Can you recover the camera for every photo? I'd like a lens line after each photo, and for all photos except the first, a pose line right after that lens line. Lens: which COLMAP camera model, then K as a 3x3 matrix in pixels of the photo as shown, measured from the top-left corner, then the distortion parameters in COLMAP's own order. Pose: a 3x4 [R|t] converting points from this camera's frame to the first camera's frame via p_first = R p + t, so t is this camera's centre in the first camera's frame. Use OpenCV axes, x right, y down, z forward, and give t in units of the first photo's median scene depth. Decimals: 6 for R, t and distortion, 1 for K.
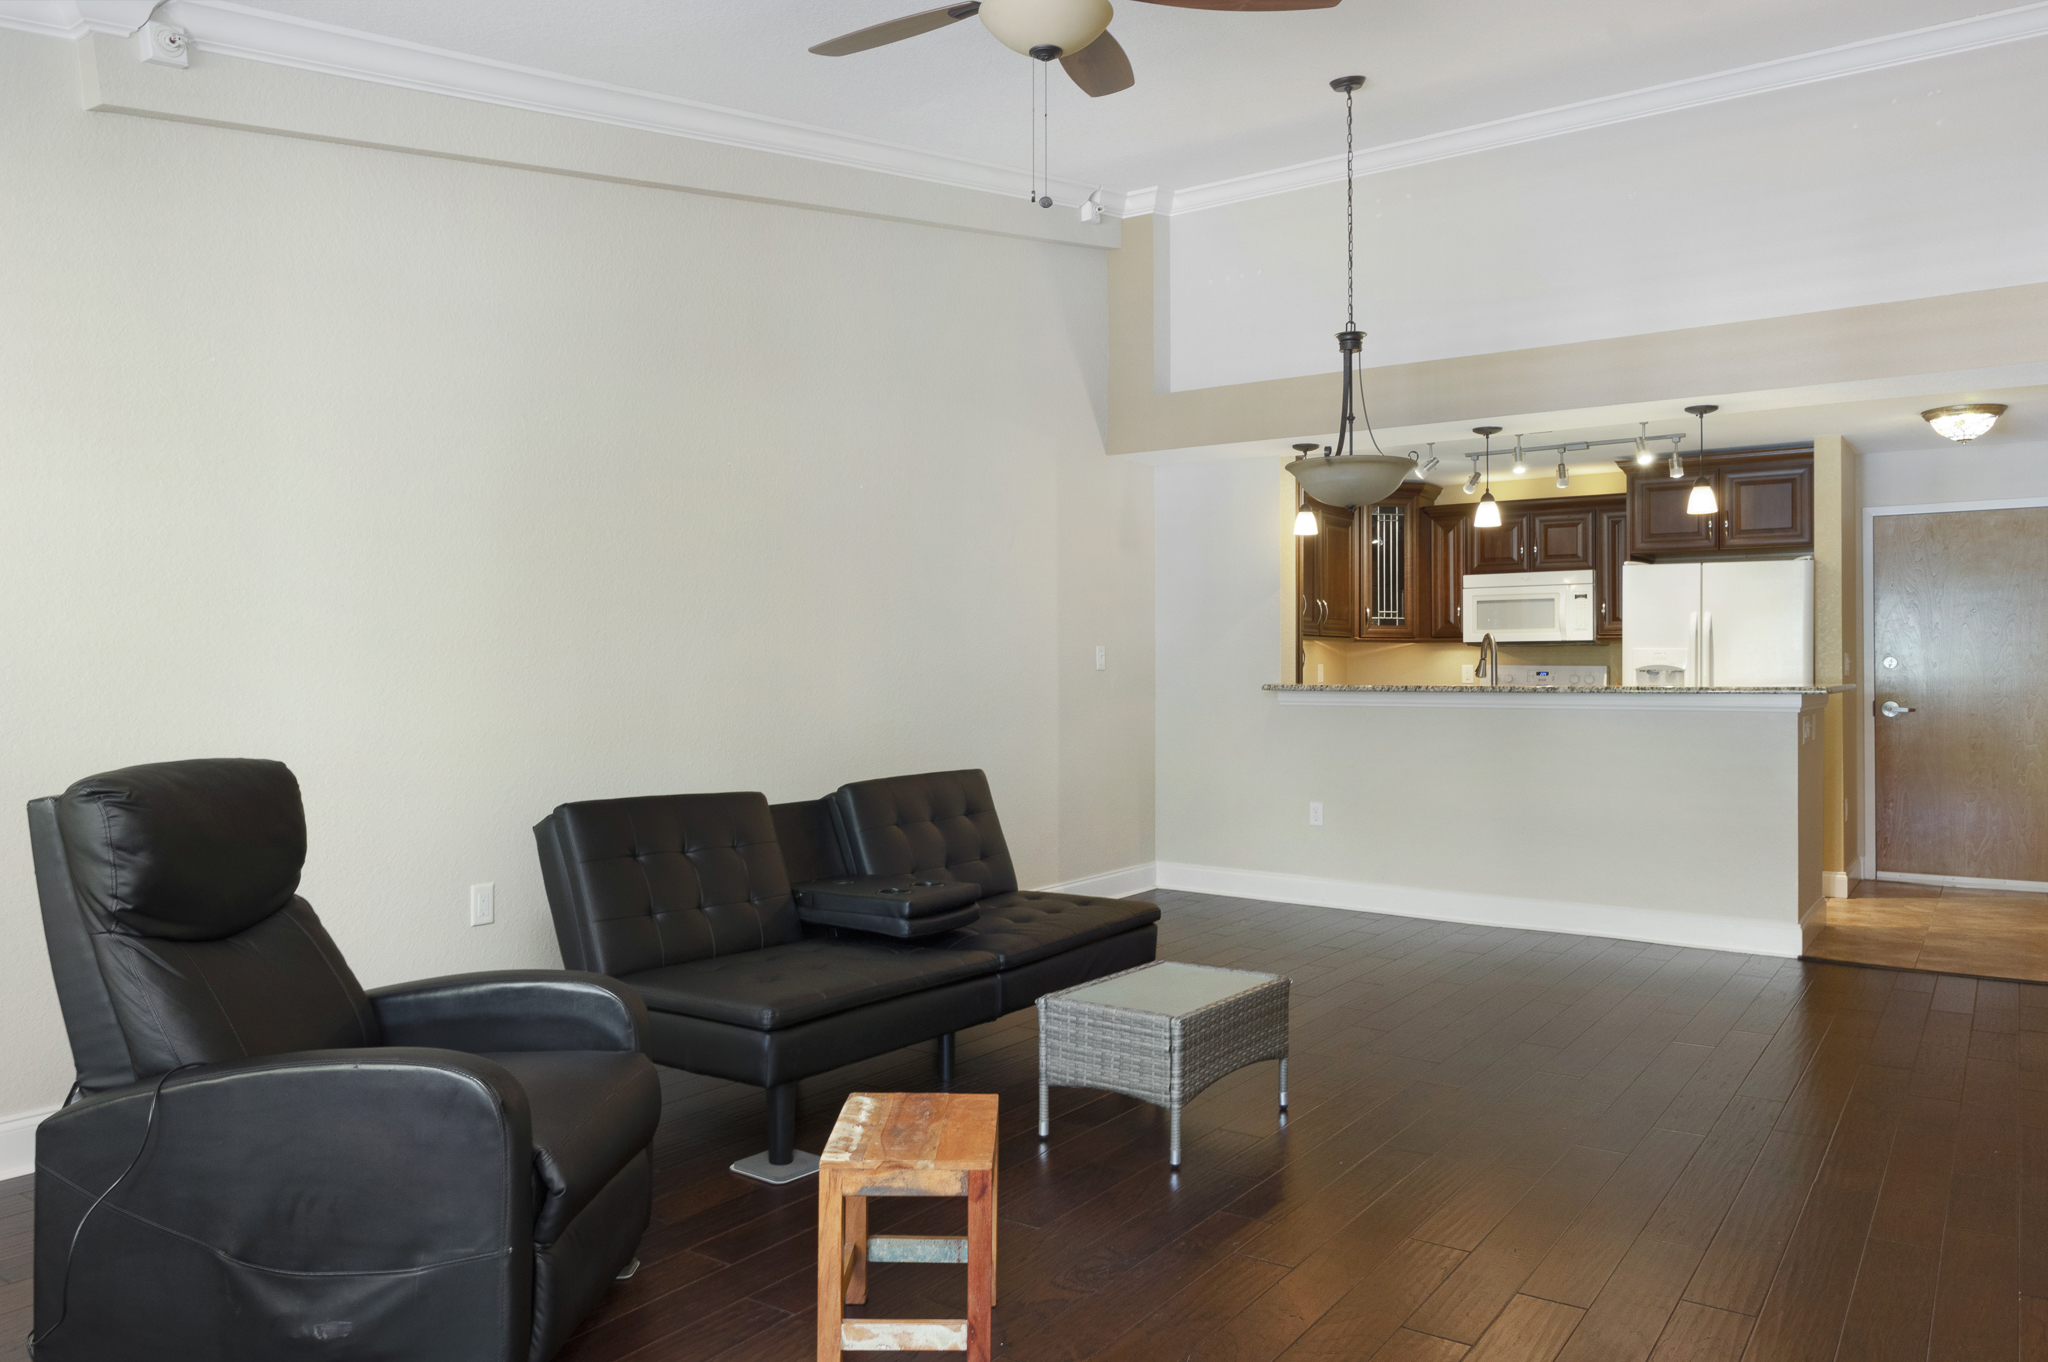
lens RADIAL K [[1423.9, 0, 1017.9], [0, 1423.9, 659.7], [0, 0, 1]] dist [0.003695, -0.000377]
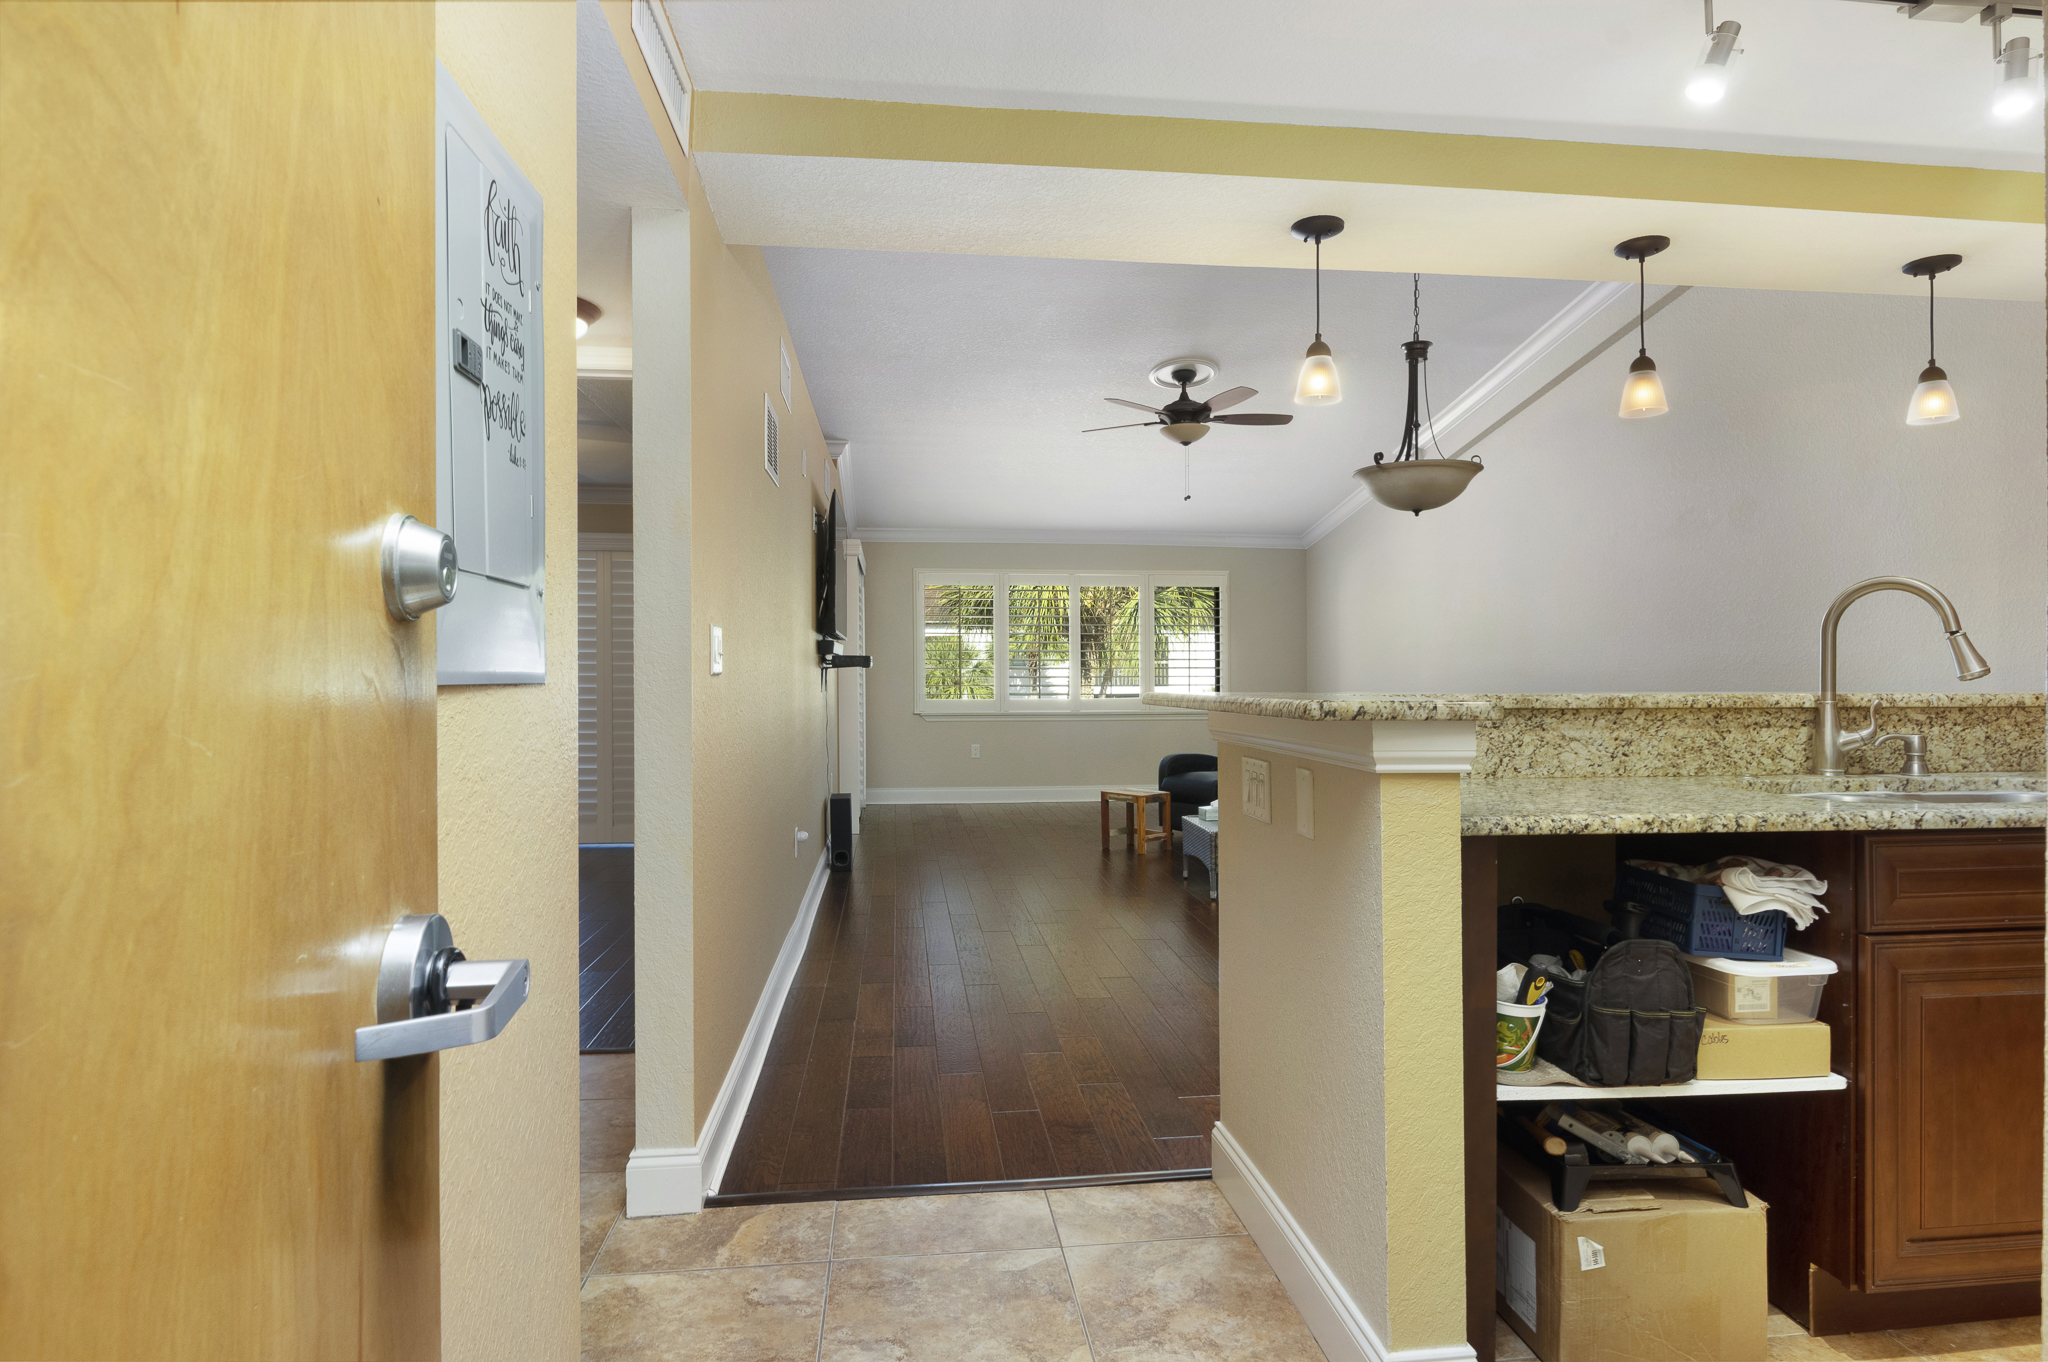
lens RADIAL K [[1143.3, 0, 1027.1], [0, 1143.3, 690.5], [0, 0, 1]] dist [-0.002967, -0.000567]
pose [[-0.755100, 0.009925, -0.655534, 0.737909], [0.007314, 0.999951, 0.006716, 0.012642], [0.655568, 0.000276, -0.755136, 1.064732]]
